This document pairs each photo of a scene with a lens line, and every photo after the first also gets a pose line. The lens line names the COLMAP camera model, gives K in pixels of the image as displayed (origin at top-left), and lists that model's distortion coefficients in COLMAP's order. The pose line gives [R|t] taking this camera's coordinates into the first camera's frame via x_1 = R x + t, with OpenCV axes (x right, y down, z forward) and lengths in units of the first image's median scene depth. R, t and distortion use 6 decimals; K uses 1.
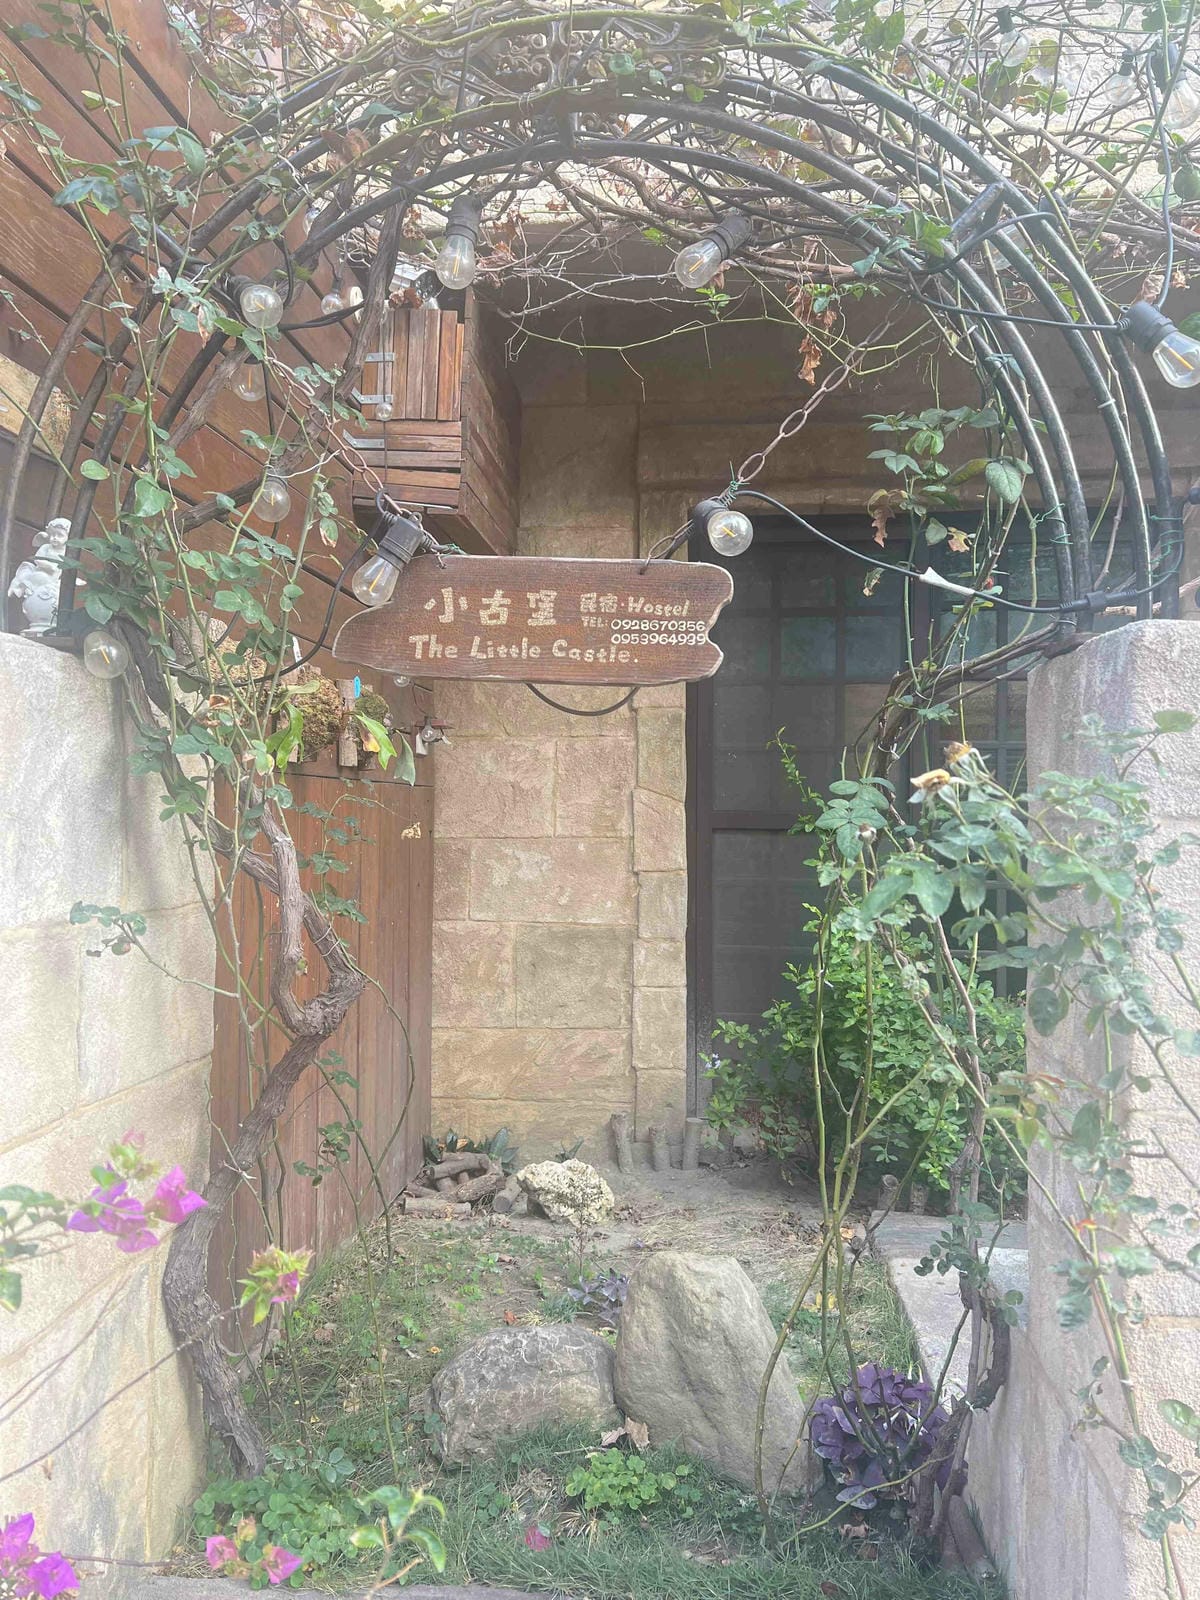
lens RADIAL K [[1196.2, 0, 603.7], [0, 1196.2, 805.7], [0, 0, 1]] dist [0.088332, -0.141336]
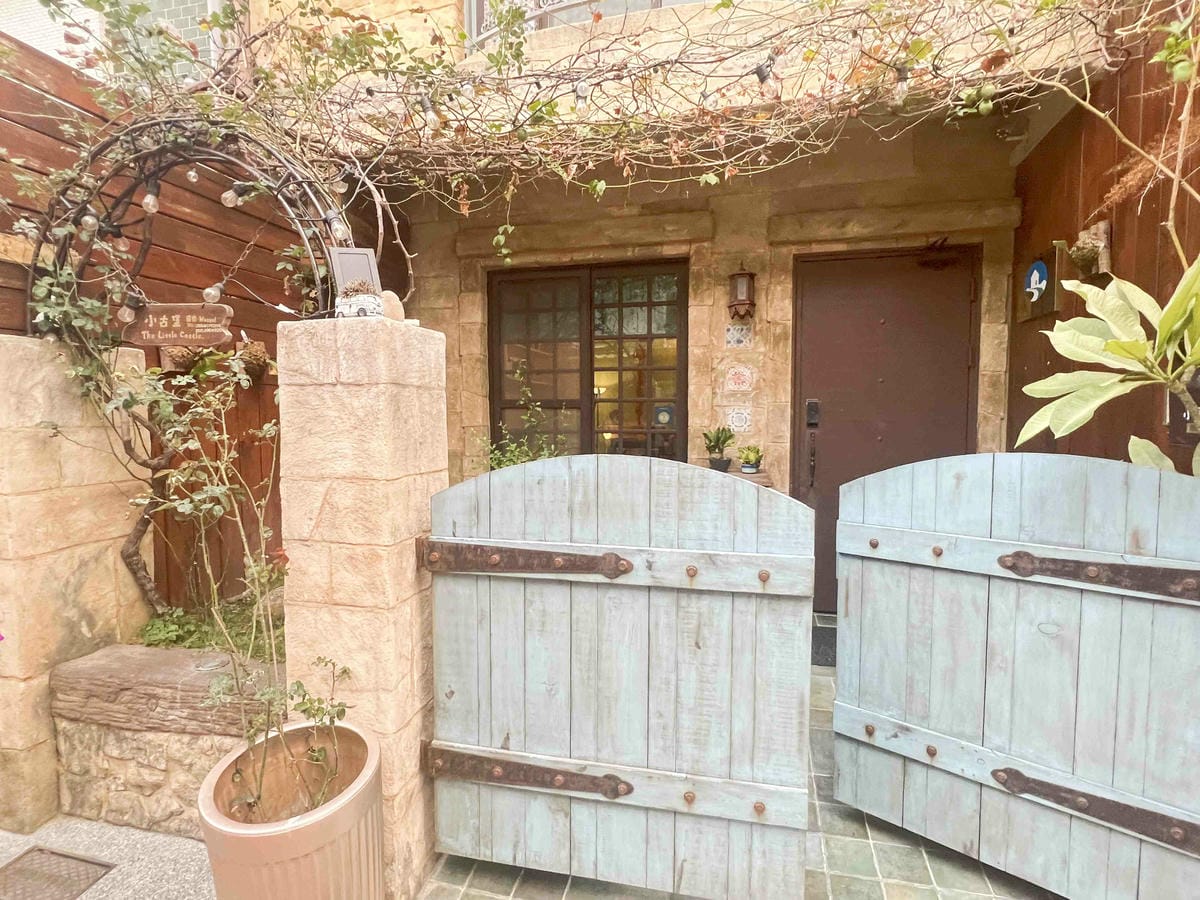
lens RADIAL K [[619.6, 0, 596.6], [0, 619.6, 454.7], [0, 0, 1]] dist [-0.002770, 0.000053]
pose [[0.990563, -0.000861, -0.137057, 0.881088], [0.010910, 0.997302, 0.072587, 0.048904], [0.136625, -0.073397, 0.987900, -0.294785]]
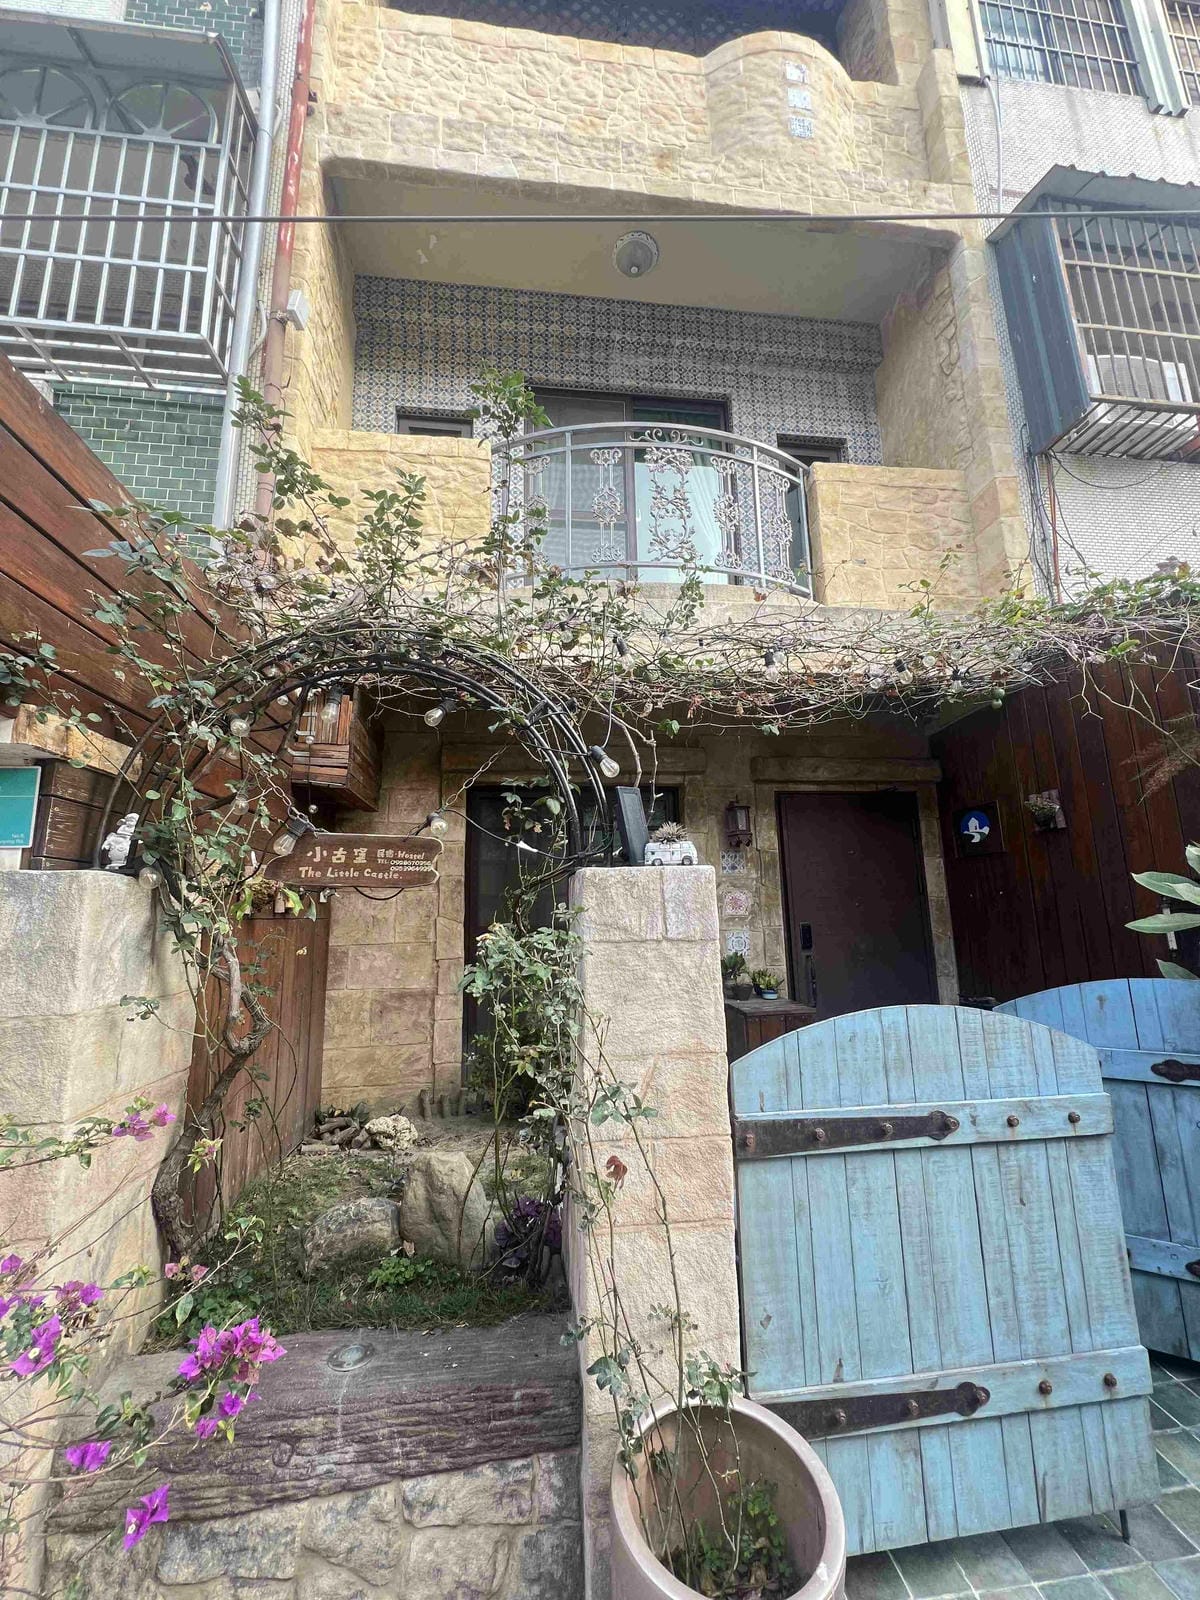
lens RADIAL K [[640.2, 0, 600.9], [0, 640.2, 801.4], [0, 0, 1]] dist [-0.001472, -0.000017]
pose [[0.973327, 0.015781, 0.228879, 0.087921], [0.023929, 0.985207, -0.169689, -0.033407], [-0.228171, 0.170639, 0.958551, -0.243684]]
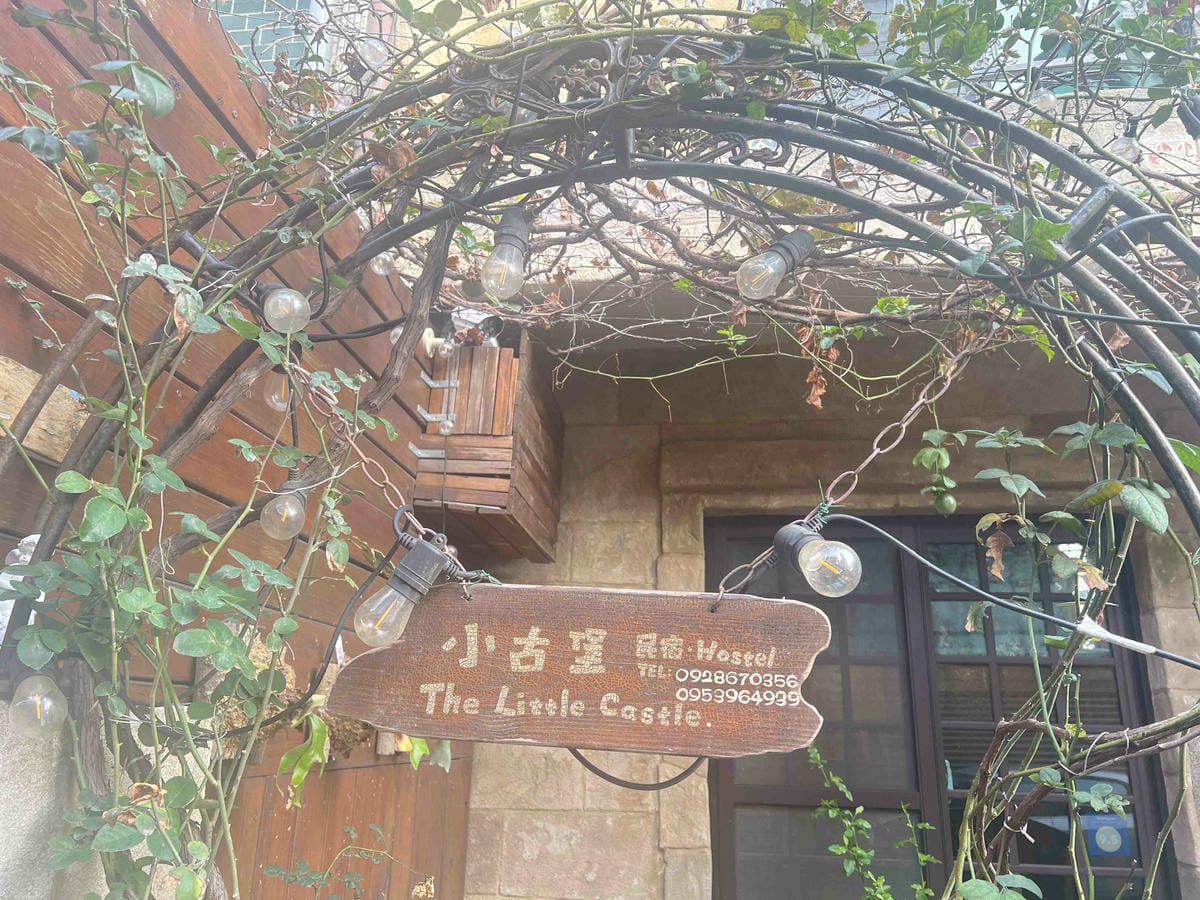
lens RADIAL K [[897.1, 0, 600.0], [0, 897.1, 450.0], [0, 0, 1]] dist [0.088332, -0.141336]
pose [[0.999701, 0.009172, -0.022670, -0.022925], [-0.015398, 0.956254, -0.292133, -0.087294], [0.018999, 0.292395, 0.956109, 0.286729]]
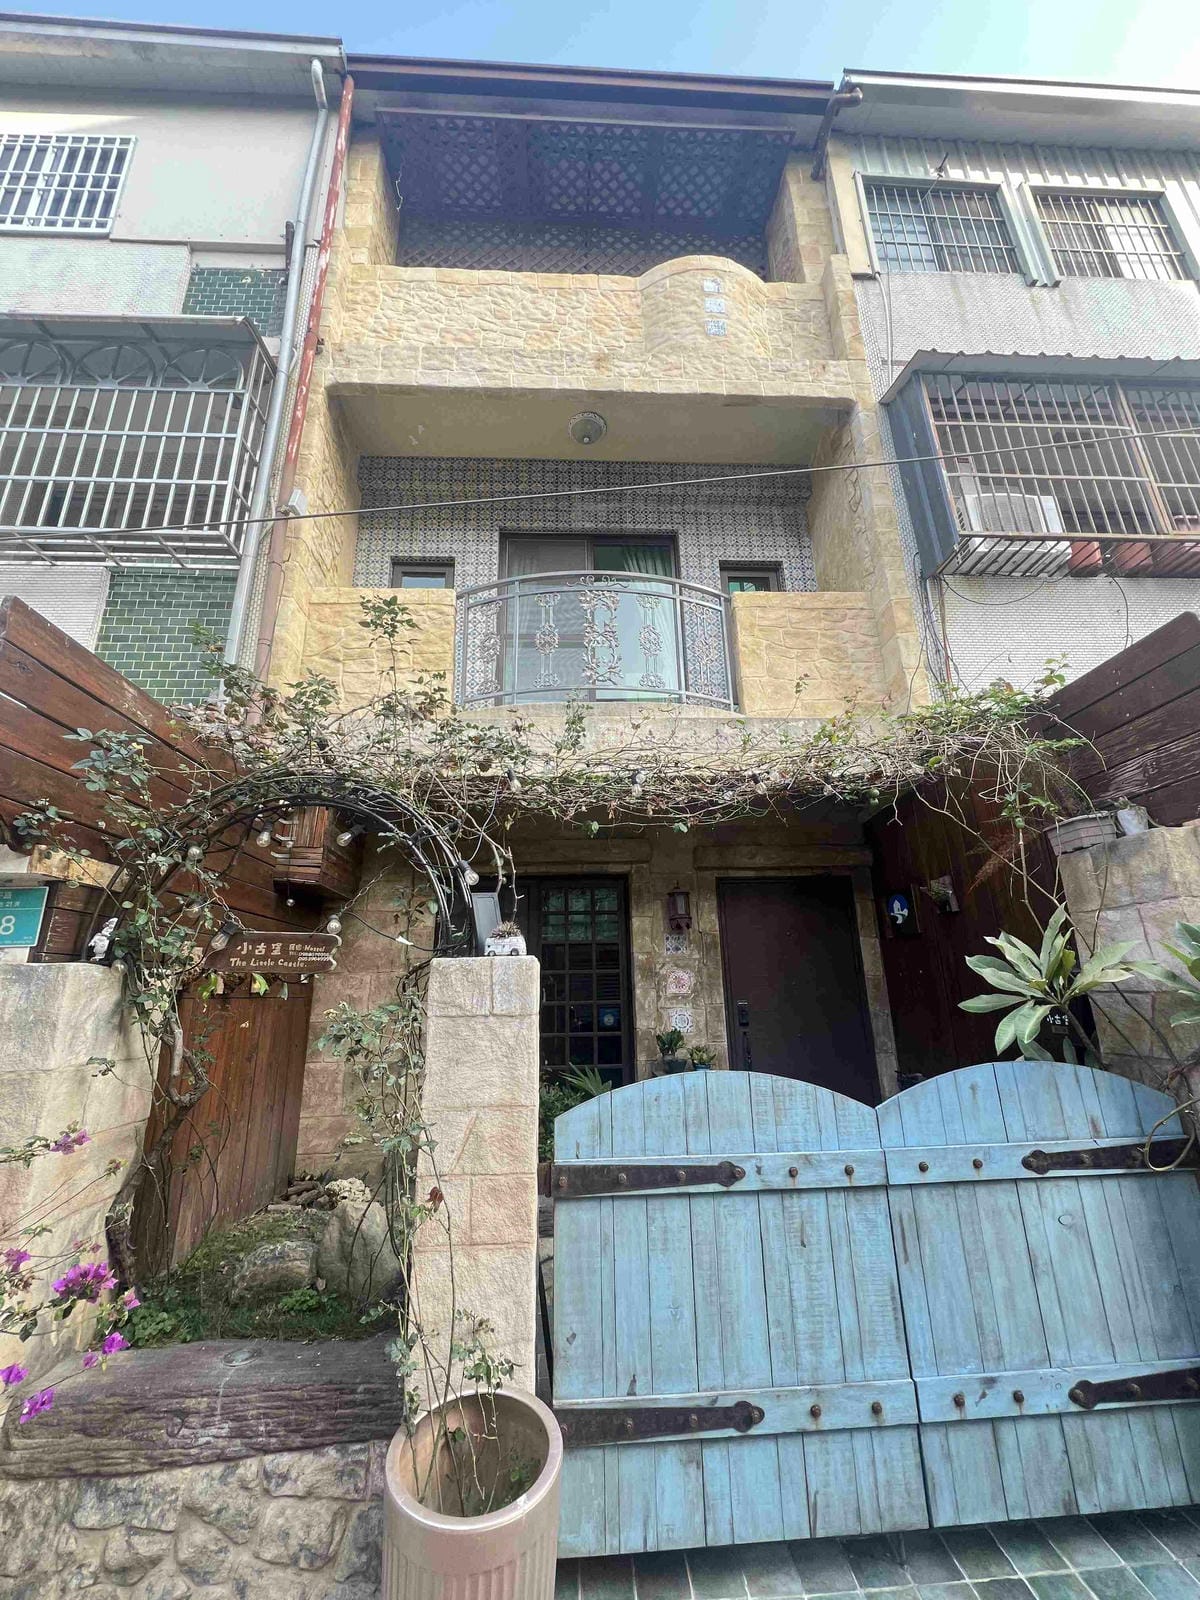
lens RADIAL K [[640.2, 0, 600.9], [0, 640.2, 801.4], [0, 0, 1]] dist [-0.001472, -0.000017]
pose [[0.986789, 0.020260, 0.160742, 0.369768], [0.026301, 0.958957, -0.282331, -0.031064], [-0.159864, 0.282828, 0.945754, -0.592099]]
